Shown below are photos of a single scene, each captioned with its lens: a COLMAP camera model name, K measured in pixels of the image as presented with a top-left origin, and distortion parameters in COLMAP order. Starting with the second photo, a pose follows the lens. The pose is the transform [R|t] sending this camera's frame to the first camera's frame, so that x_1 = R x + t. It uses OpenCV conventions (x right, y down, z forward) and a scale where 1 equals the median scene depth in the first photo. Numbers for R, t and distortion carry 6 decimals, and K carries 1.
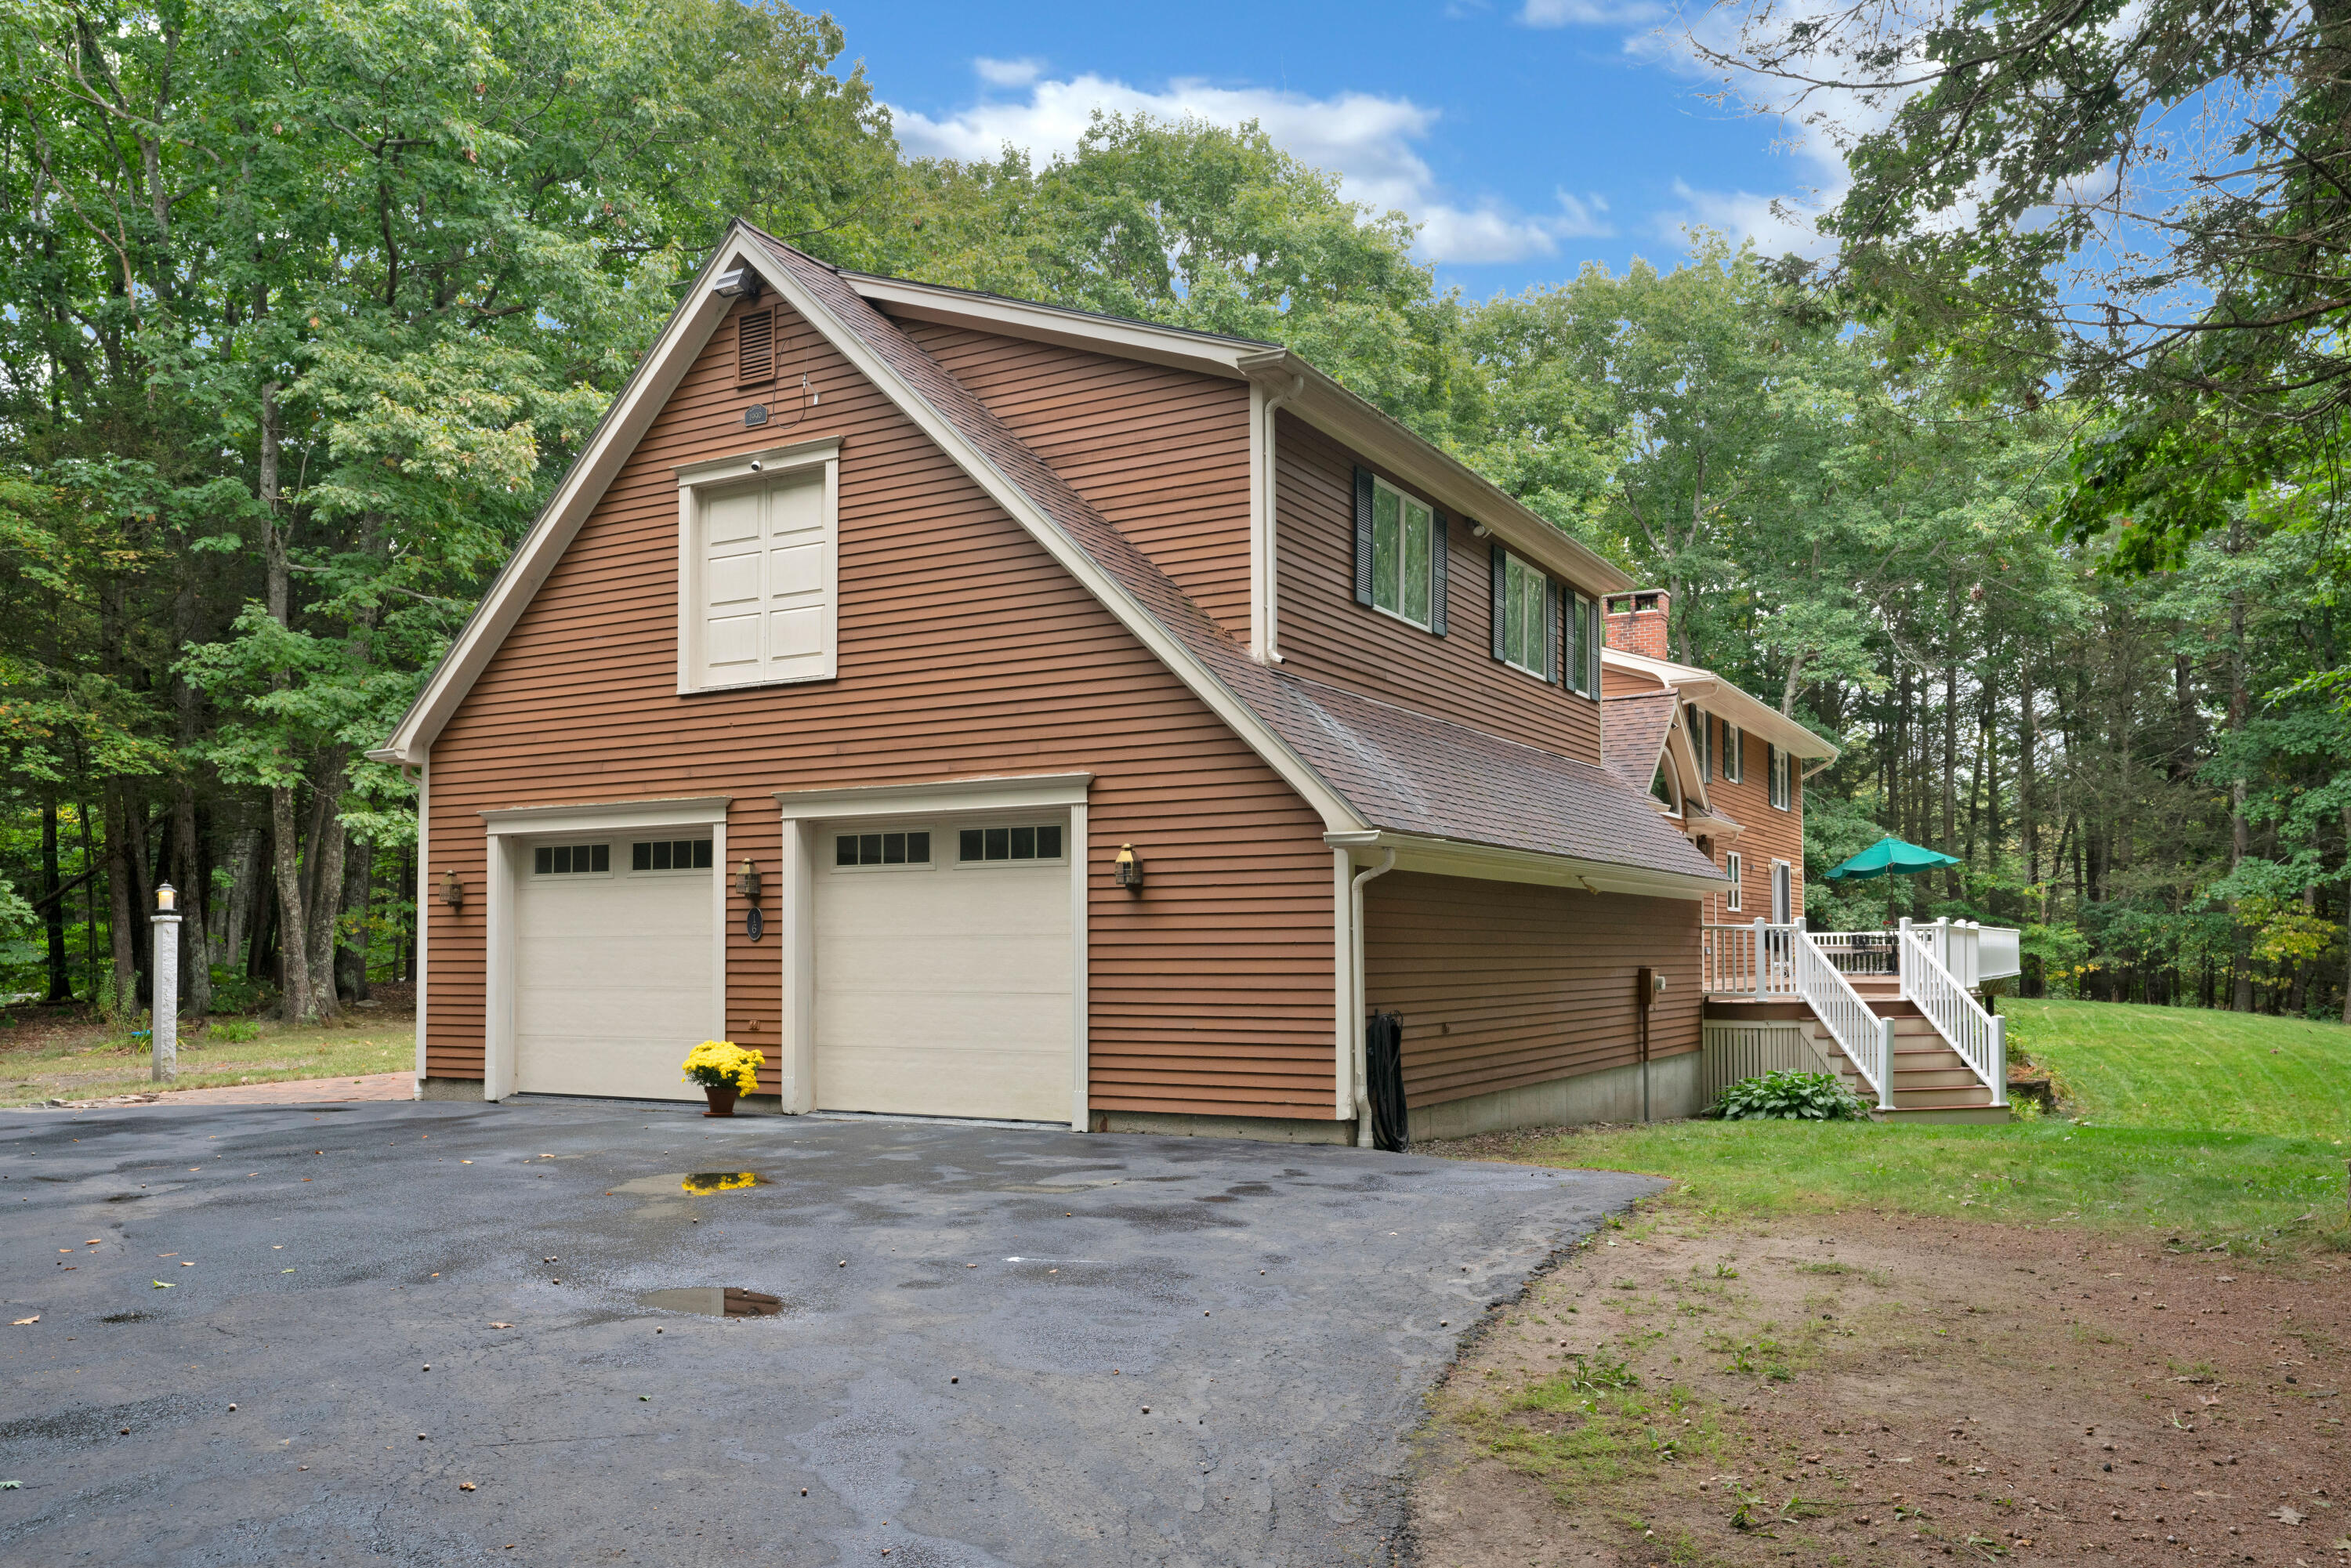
lens RADIAL K [[1775.6, 0, 1177.9], [0, 1775.6, 925.4], [0, 0, 1]] dist [0.008124, 0.002880]
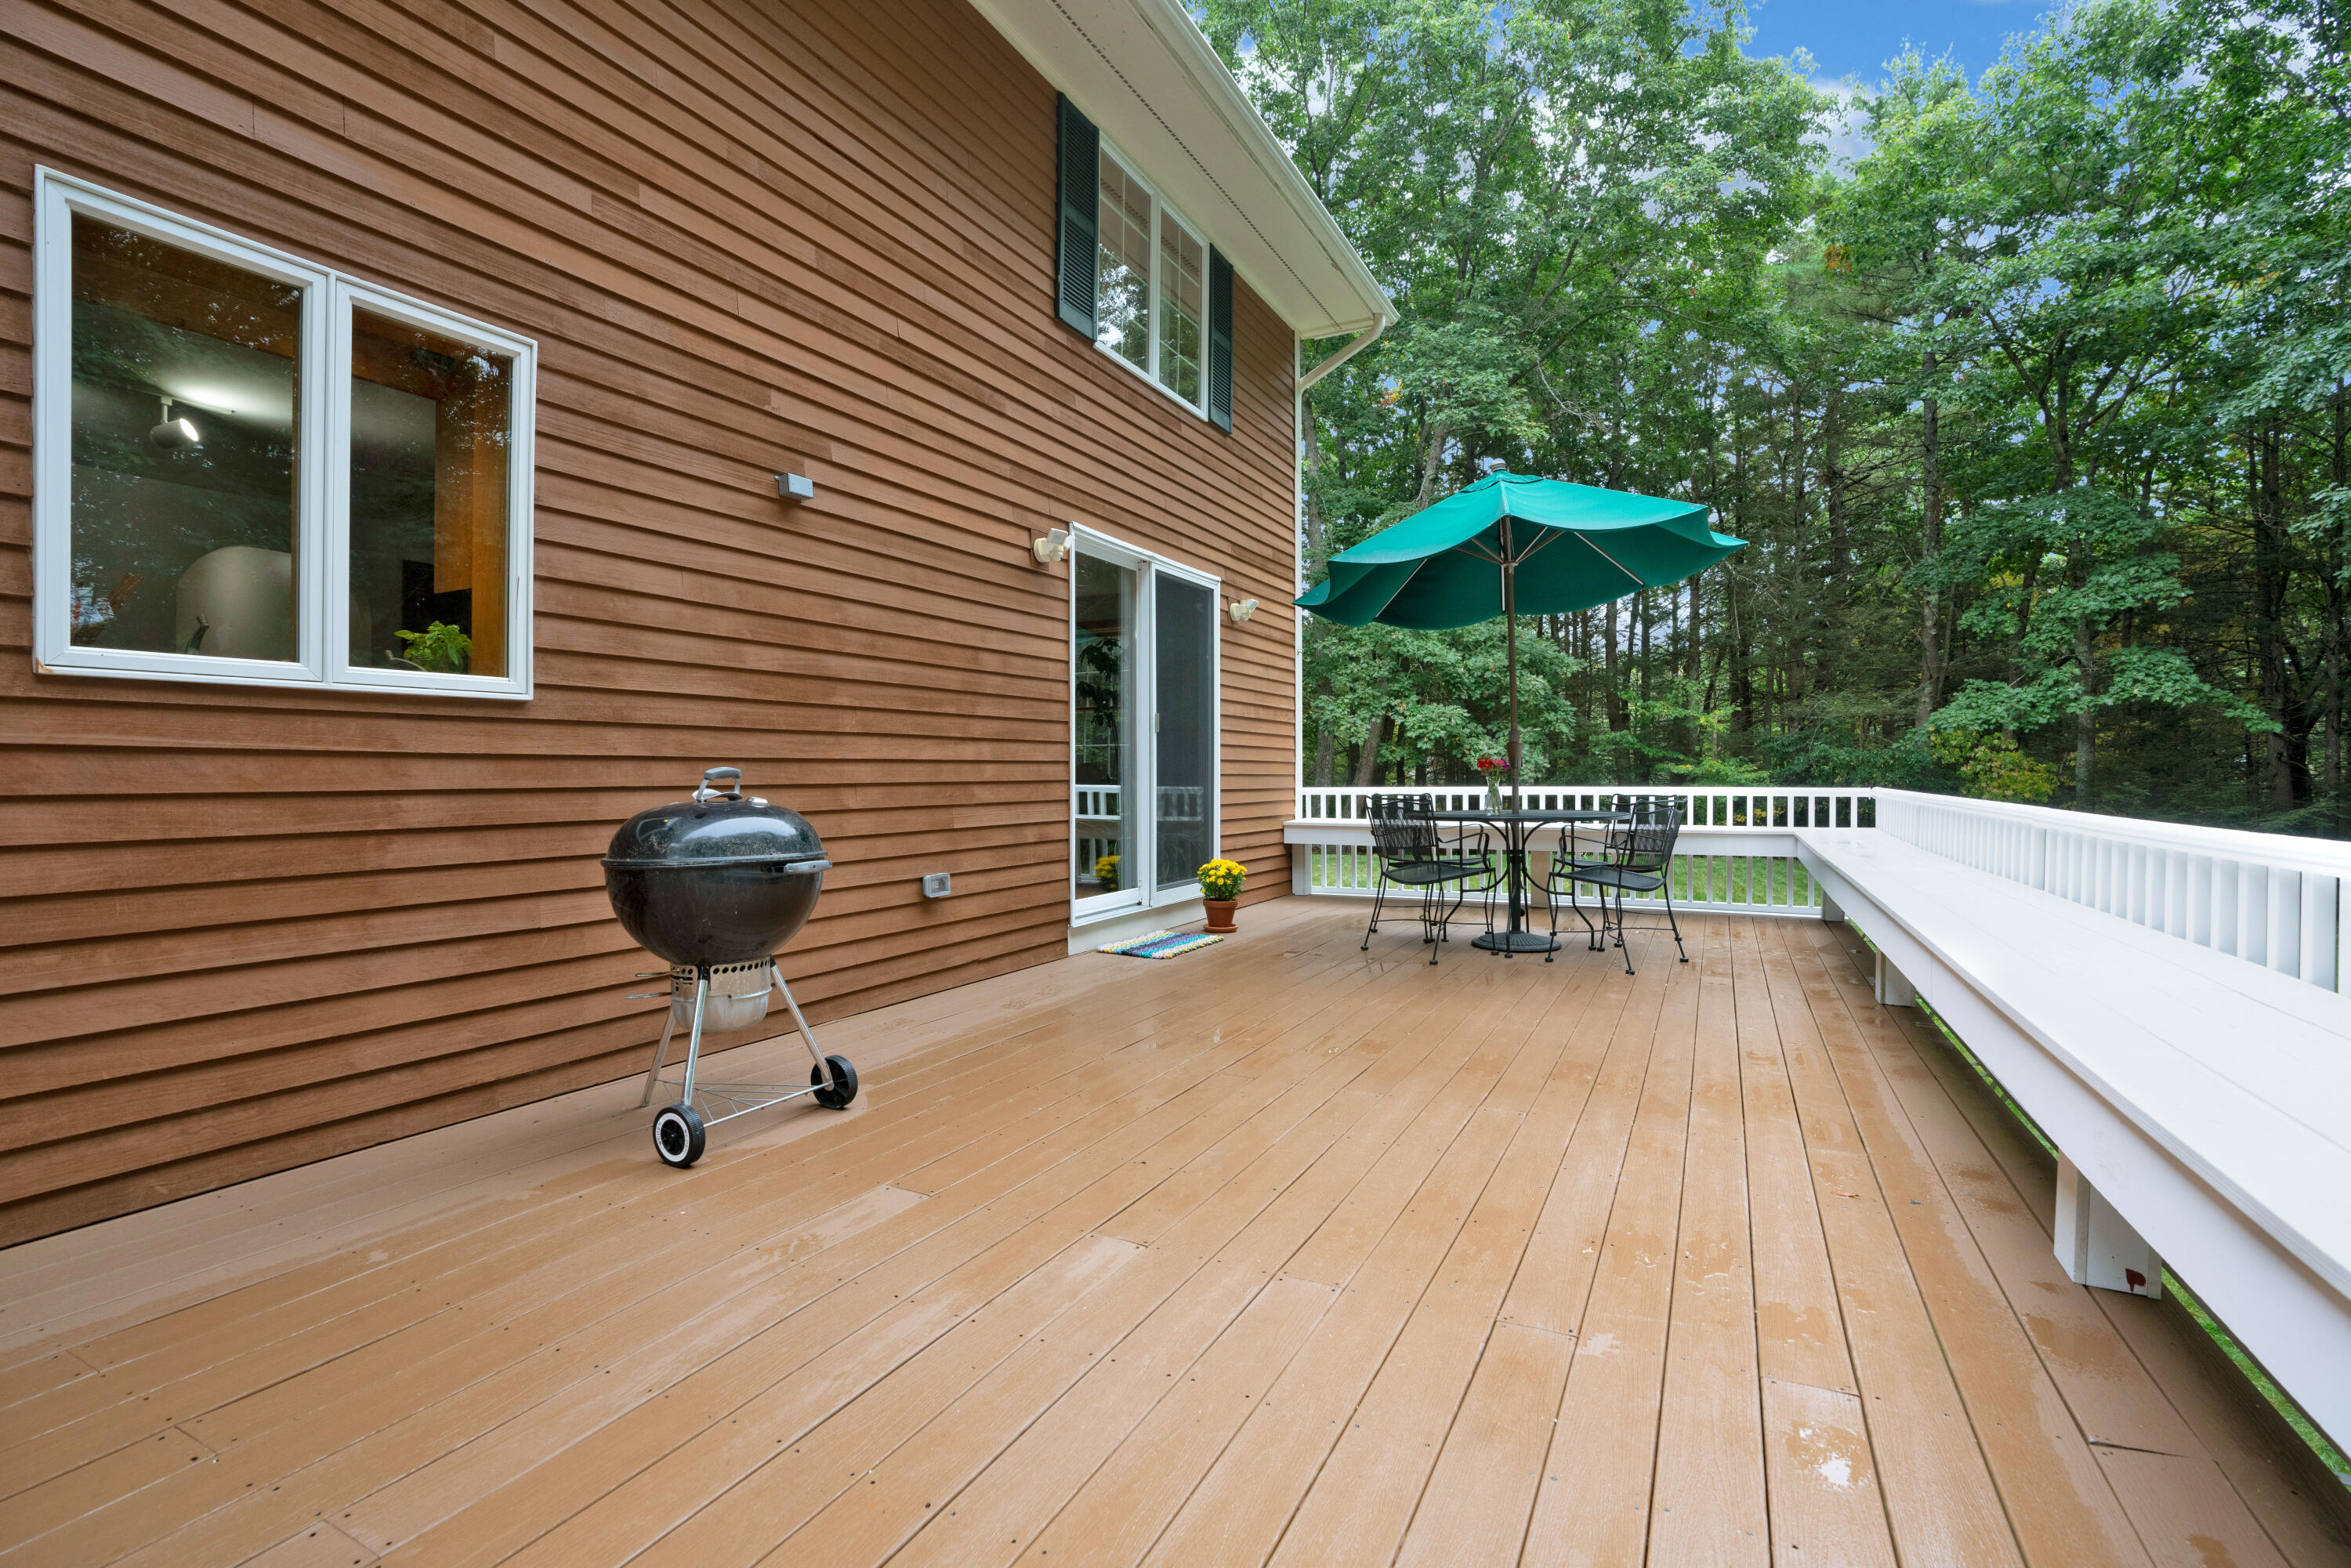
lens RADIAL K [[1075.6, 0, 1188.9], [0, 1075.6, 777.0], [0, 0, 1]] dist [-0.062327, 0.022832]
pose [[0.998763, 0.006802, 0.049260, 0.229572], [-0.007931, 0.999710, 0.022757, -0.001938], [-0.049091, -0.023120, 0.998527, 0.557264]]
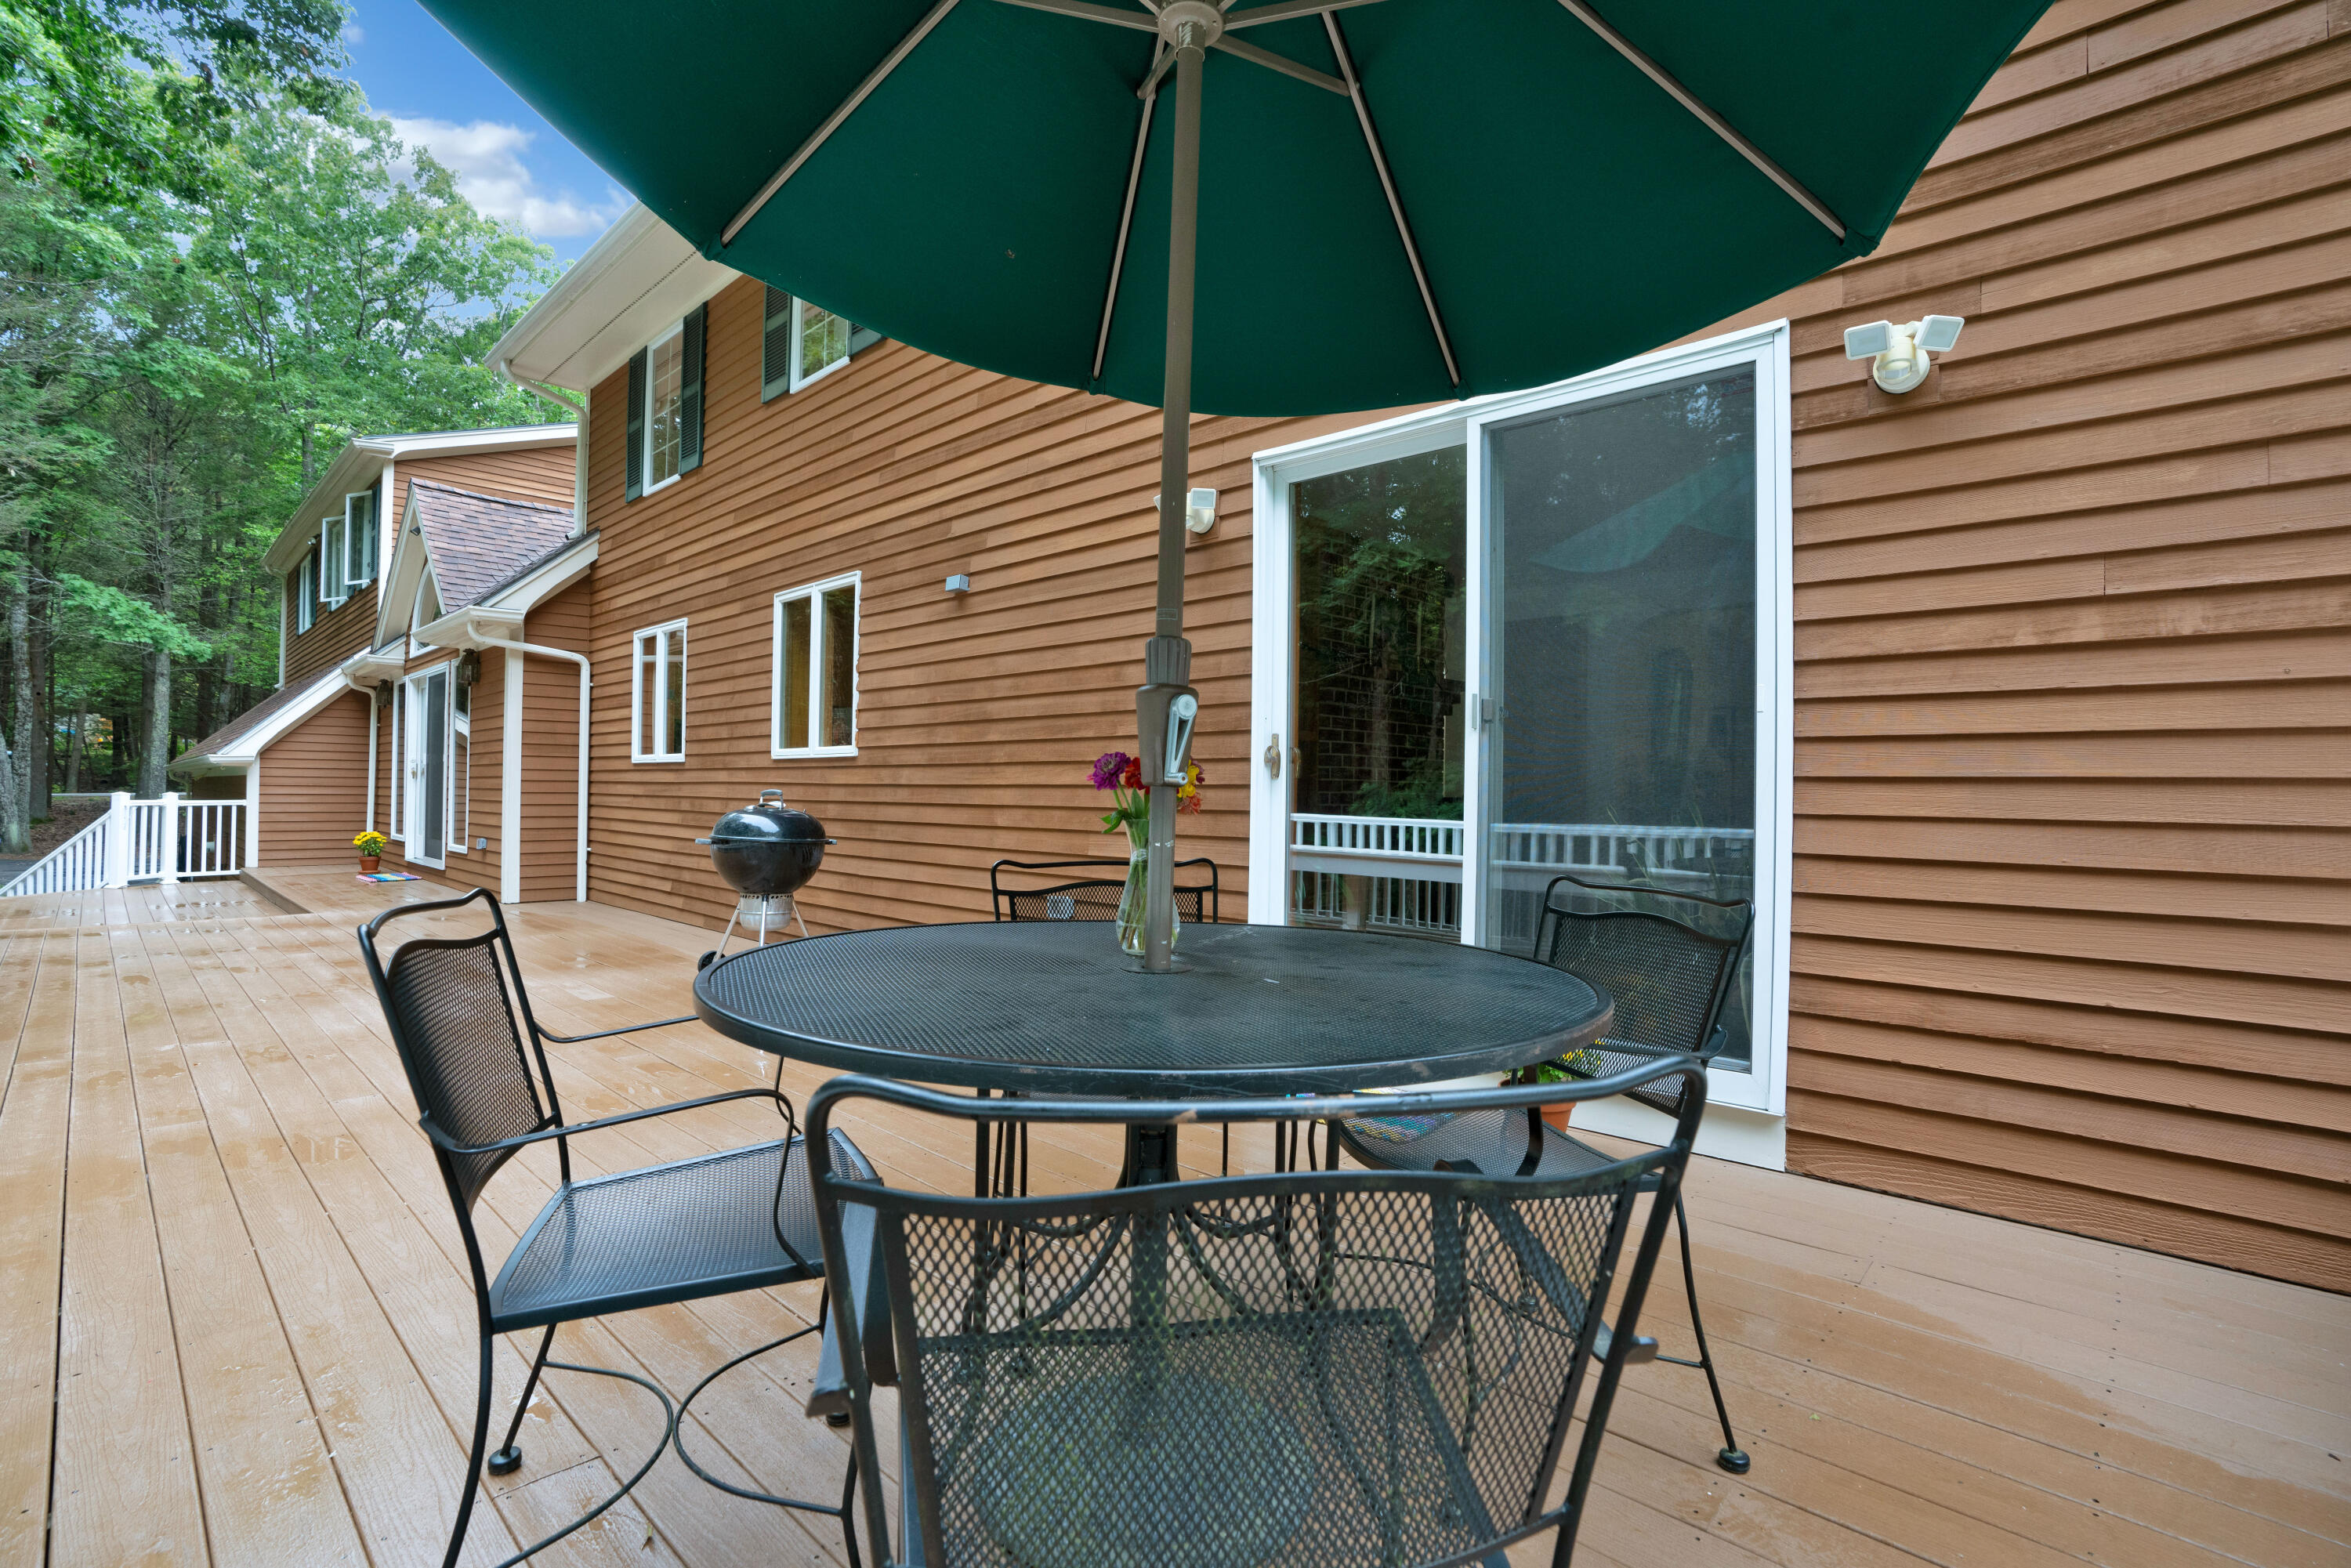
lens RADIAL K [[1075.6, 0, 1188.9], [0, 1075.6, 777.0], [0, 0, 1]] dist [-0.062327, 0.022832]
pose [[-0.237484, -0.003980, -0.971383, 0.298080], [0.011605, 0.999909, -0.006934, -0.001087], [0.971322, -0.012920, -0.237416, 0.677084]]
